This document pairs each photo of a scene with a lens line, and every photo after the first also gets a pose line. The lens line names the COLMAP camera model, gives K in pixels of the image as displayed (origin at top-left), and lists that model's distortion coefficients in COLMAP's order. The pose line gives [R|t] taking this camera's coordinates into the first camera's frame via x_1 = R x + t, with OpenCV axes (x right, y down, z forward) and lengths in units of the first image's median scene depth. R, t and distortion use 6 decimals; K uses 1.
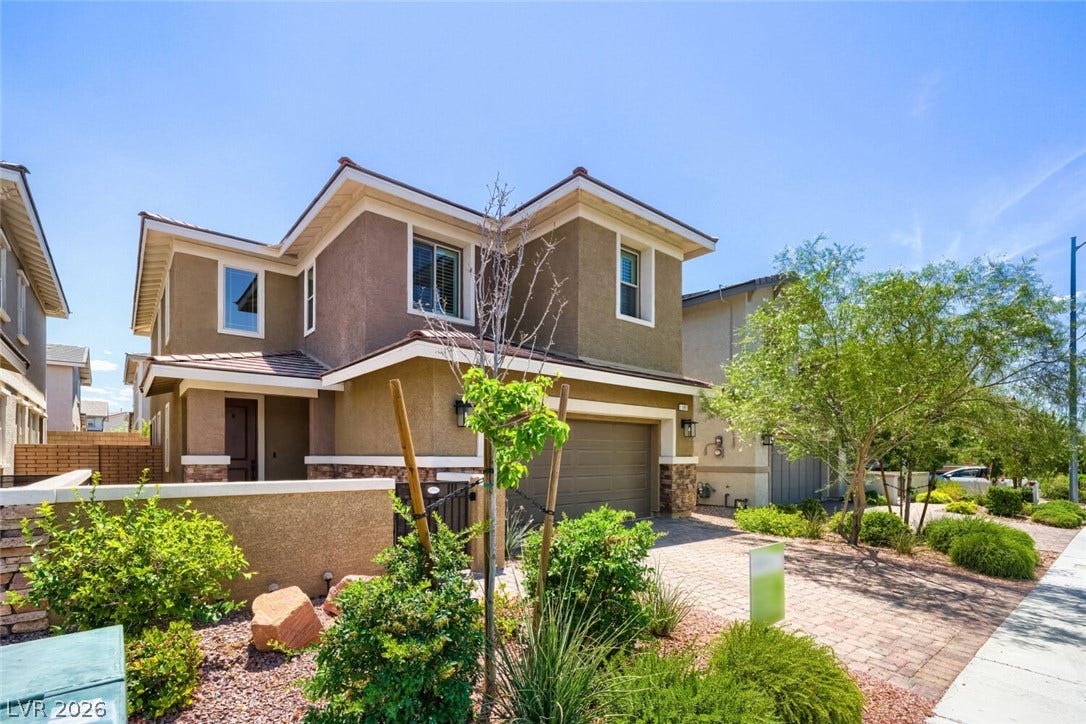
lens RADIAL K [[502.2, 0, 537.1], [0, 502.2, 460.5], [0, 0, 1]] dist [0.000329, 0.000292]
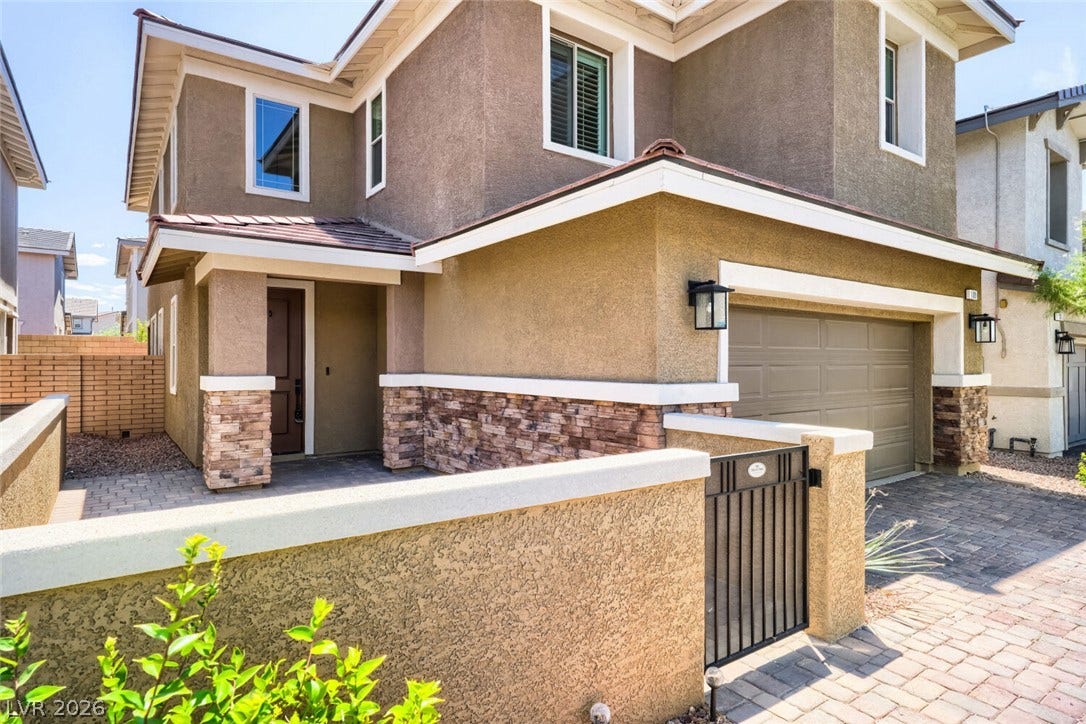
lens RADIAL K [[603.2, 0, 543.0], [0, 603.2, 362.0], [0, 0, 1]] dist [0.018194, -0.000096]
pose [[0.997162, -0.000831, -0.075278, -0.176995], [0.000220, 0.999967, -0.008123, -0.017203], [0.075282, 0.008084, 0.997130, 0.216426]]
